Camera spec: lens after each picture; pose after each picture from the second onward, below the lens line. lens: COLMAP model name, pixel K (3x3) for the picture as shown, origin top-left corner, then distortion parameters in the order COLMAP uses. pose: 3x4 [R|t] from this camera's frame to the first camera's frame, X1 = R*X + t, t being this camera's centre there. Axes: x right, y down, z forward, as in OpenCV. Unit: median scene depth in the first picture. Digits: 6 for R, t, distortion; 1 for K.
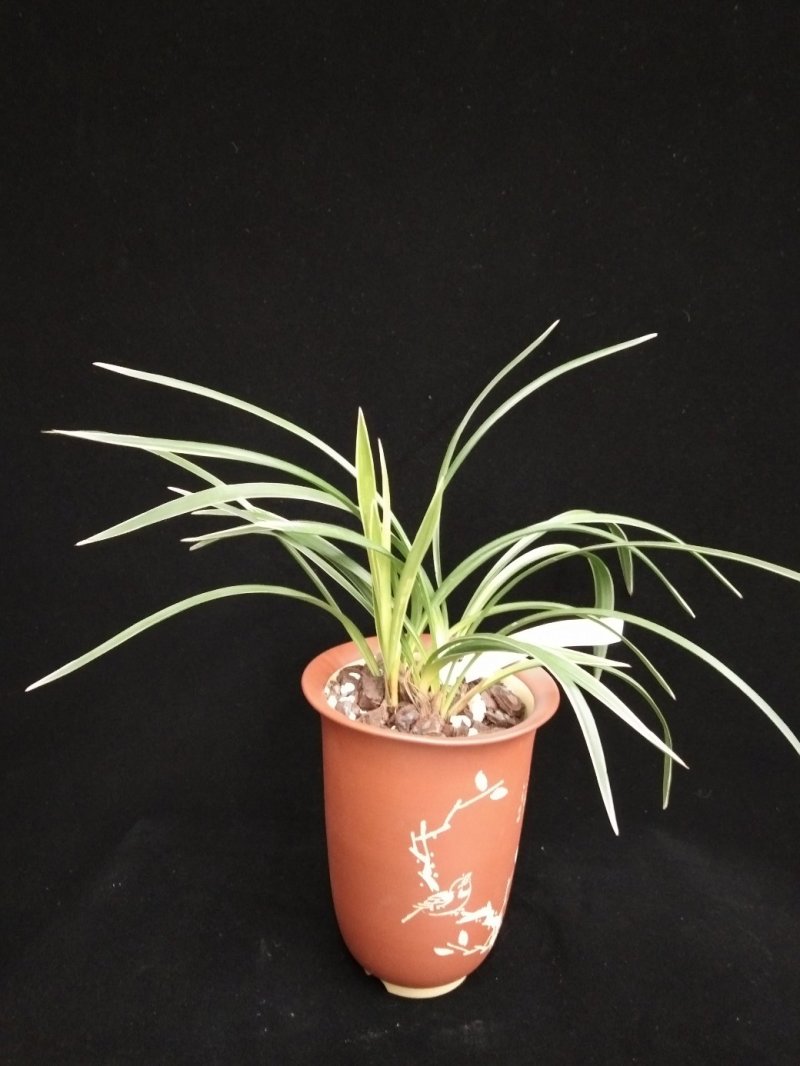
lens RADIAL K [[881.5, 0, 400.0], [0, 881.5, 533.0], [0, 0, 1]] dist [0.131925, -0.423388]
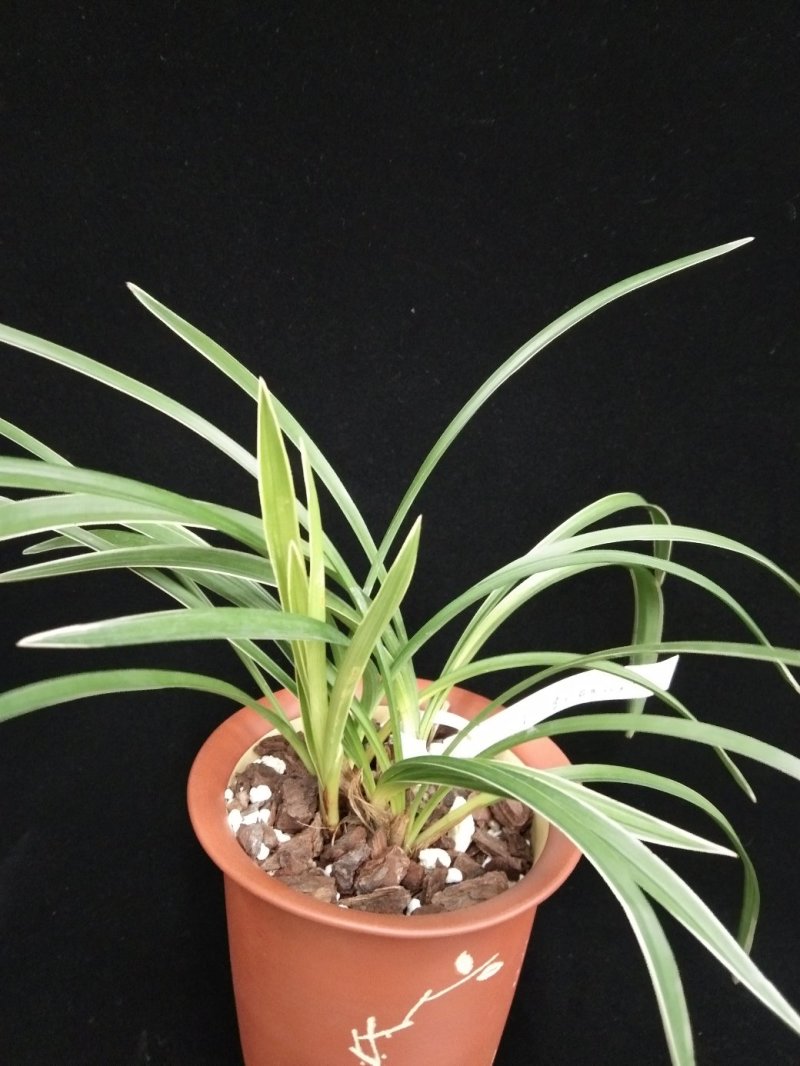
lens RADIAL K [[881.5, 0, 400.0], [0, 881.5, 533.0], [0, 0, 1]] dist [0.131925, -0.423388]
pose [[0.999231, 0.025867, 0.029470, 0.018205], [-0.029472, 0.991164, 0.129329, -0.100837], [-0.025864, -0.130098, 0.991164, 0.395460]]
